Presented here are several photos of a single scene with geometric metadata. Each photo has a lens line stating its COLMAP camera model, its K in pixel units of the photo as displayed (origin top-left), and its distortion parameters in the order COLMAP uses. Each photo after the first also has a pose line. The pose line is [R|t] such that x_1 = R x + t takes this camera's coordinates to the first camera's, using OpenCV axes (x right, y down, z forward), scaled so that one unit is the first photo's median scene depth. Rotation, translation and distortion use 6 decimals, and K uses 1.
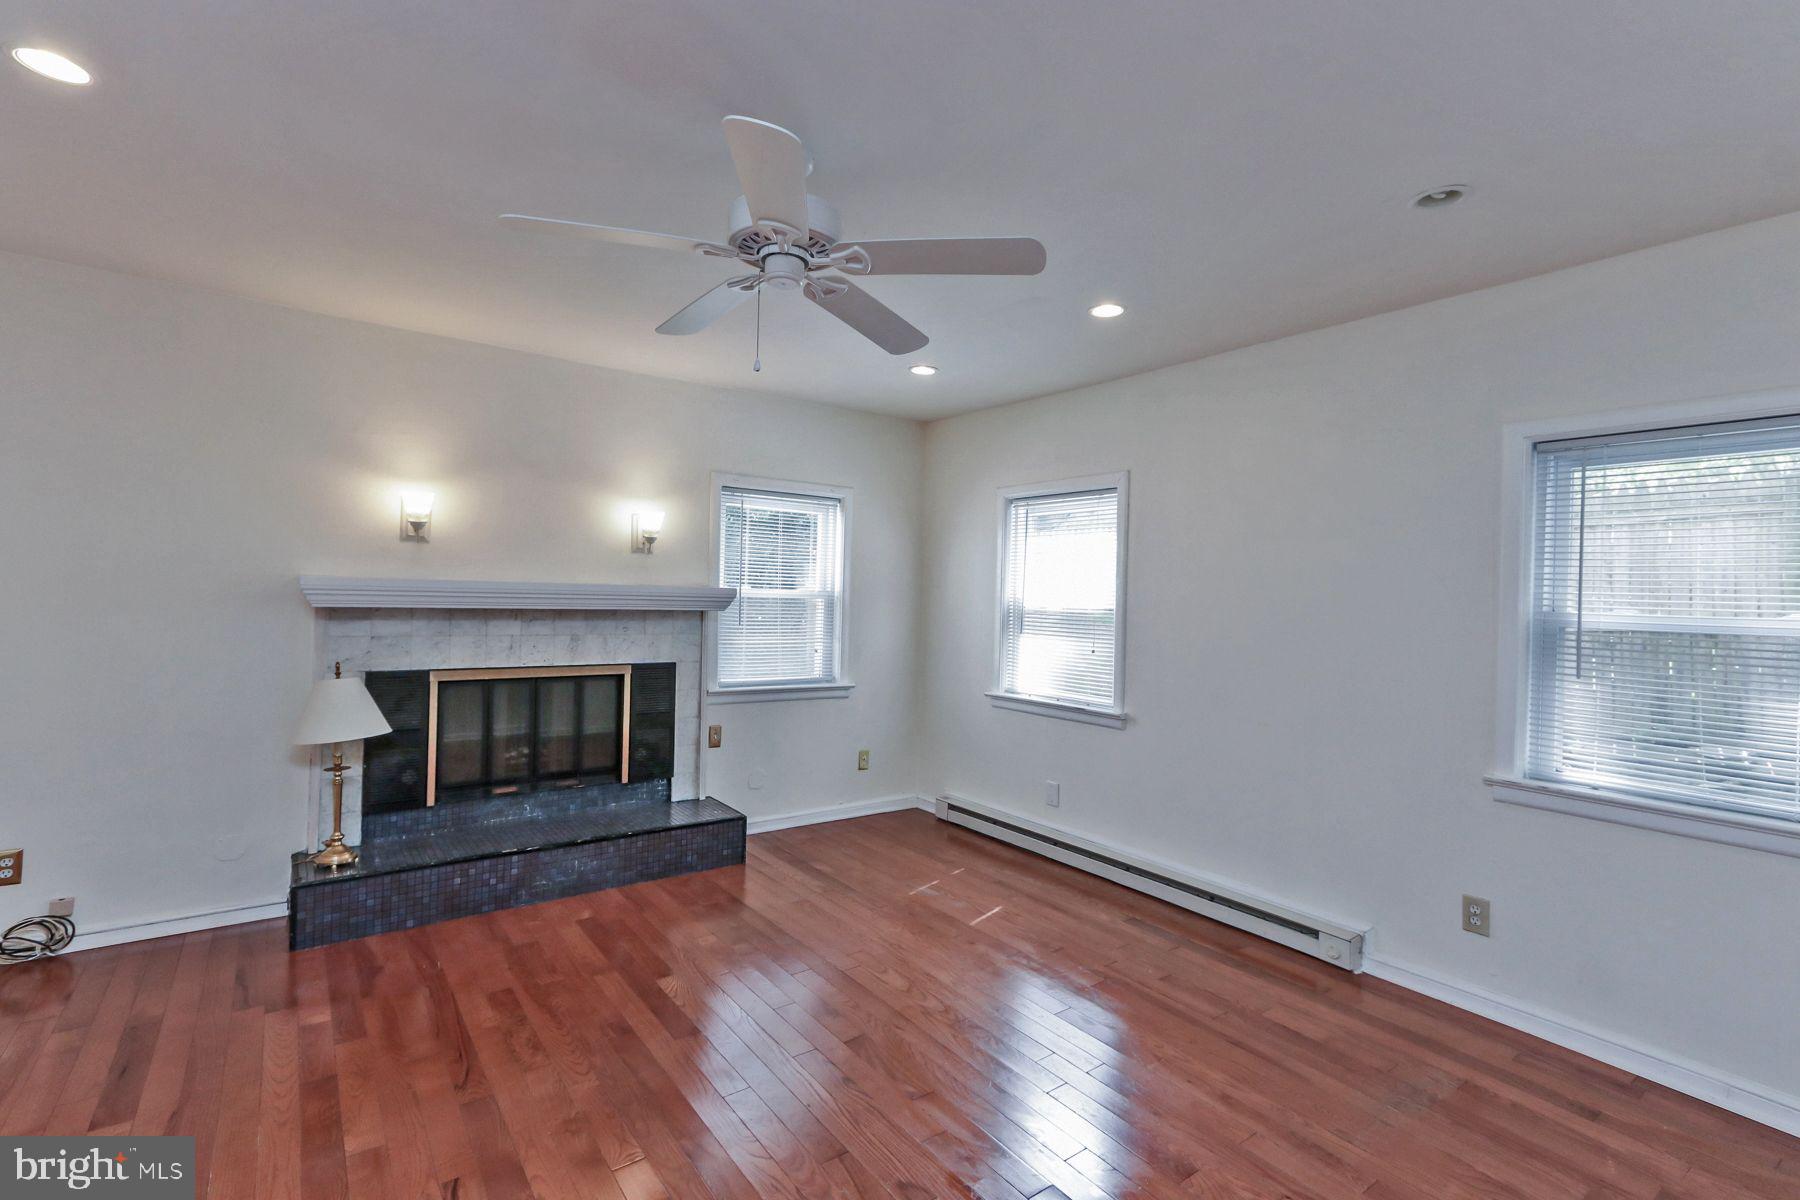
lens RADIAL K [[811.2, 0, 900.0], [0, 811.2, 600.0], [0, 0, 1]] dist [0.010018, 0.000076]
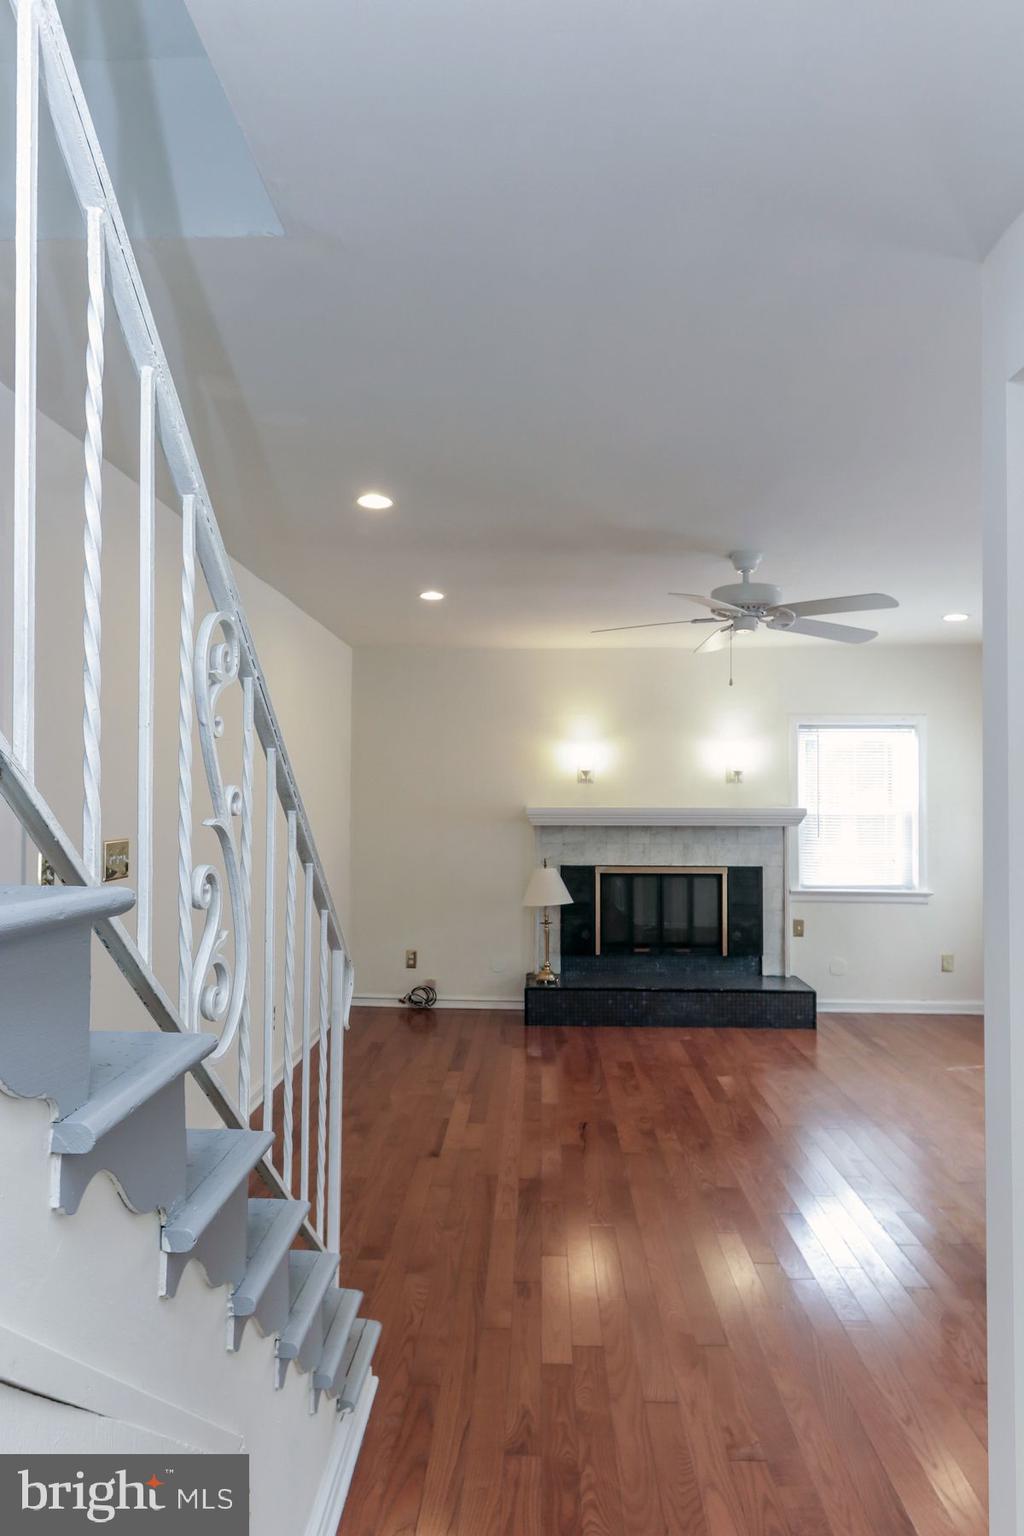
lens RADIAL K [[1357.9, 0, 512.0], [0, 1357.9, 768.0], [0, 0, 1]] dist [0.002347, 0.000270]
pose [[0.771459, -0.024718, -0.635799, 0.895468], [0.015299, 0.999677, -0.020301, -0.046729], [0.636095, 0.005935, 0.771588, -1.033587]]
